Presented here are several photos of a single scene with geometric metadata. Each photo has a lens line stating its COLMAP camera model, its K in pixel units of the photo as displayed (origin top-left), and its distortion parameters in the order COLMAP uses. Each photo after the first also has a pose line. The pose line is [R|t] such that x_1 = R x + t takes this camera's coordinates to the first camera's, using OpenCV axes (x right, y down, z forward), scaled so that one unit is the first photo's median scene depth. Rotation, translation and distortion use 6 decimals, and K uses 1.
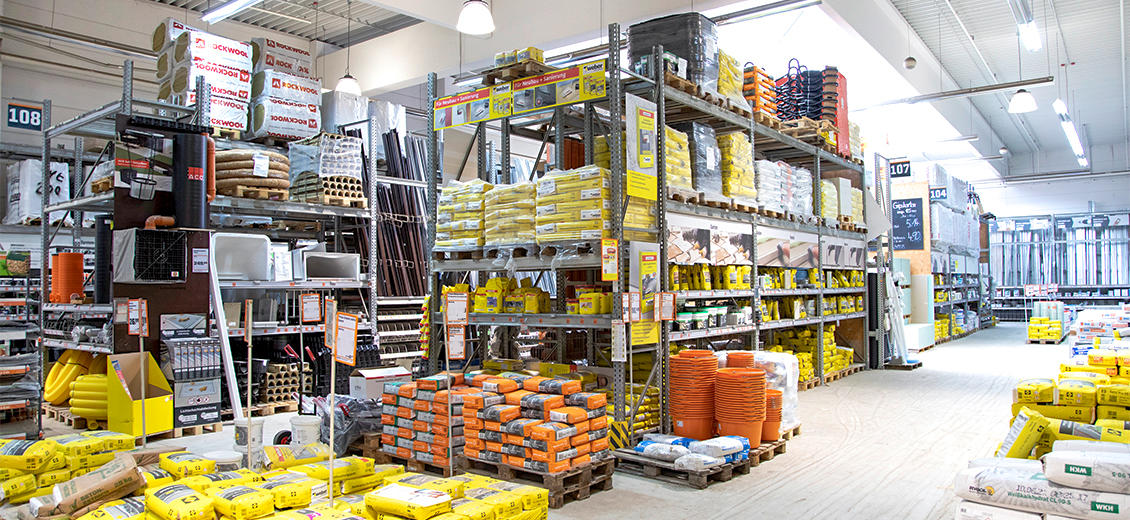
lens RADIAL K [[751.0, 0, 564.7], [0, 751.0, 261.9], [0, 0, 1]] dist [-0.033147, 0.010011]
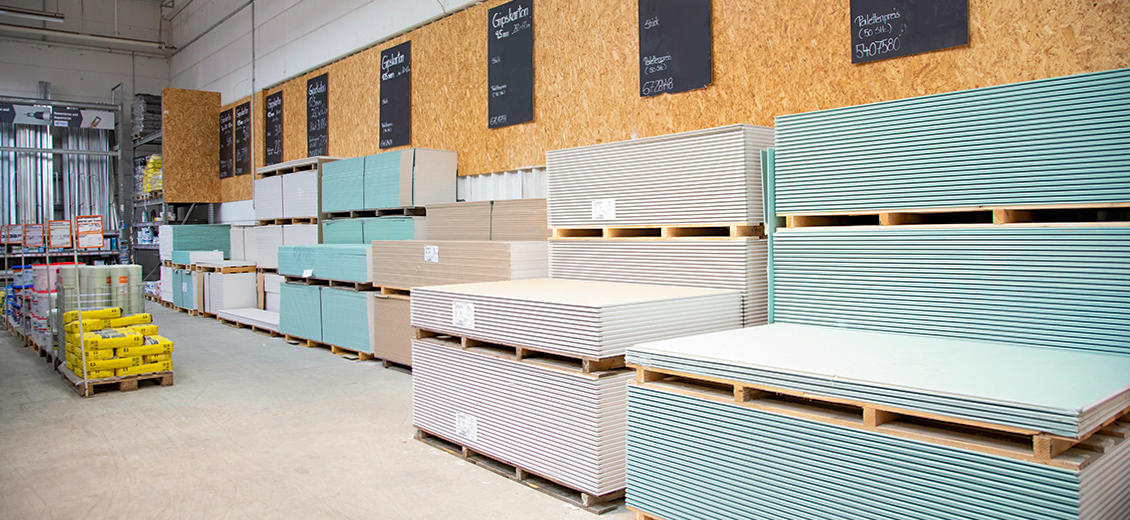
lens RADIAL K [[751.0, 0, 565.5], [0, 751.0, 257.5], [0, 0, 1]] dist [-0.033147, 0.010011]
pose [[0.201589, -0.009641, 0.979423, 0.250175], [-0.035089, 0.999239, 0.017059, 0.027783], [-0.978841, -0.037806, 0.201097, 0.513107]]
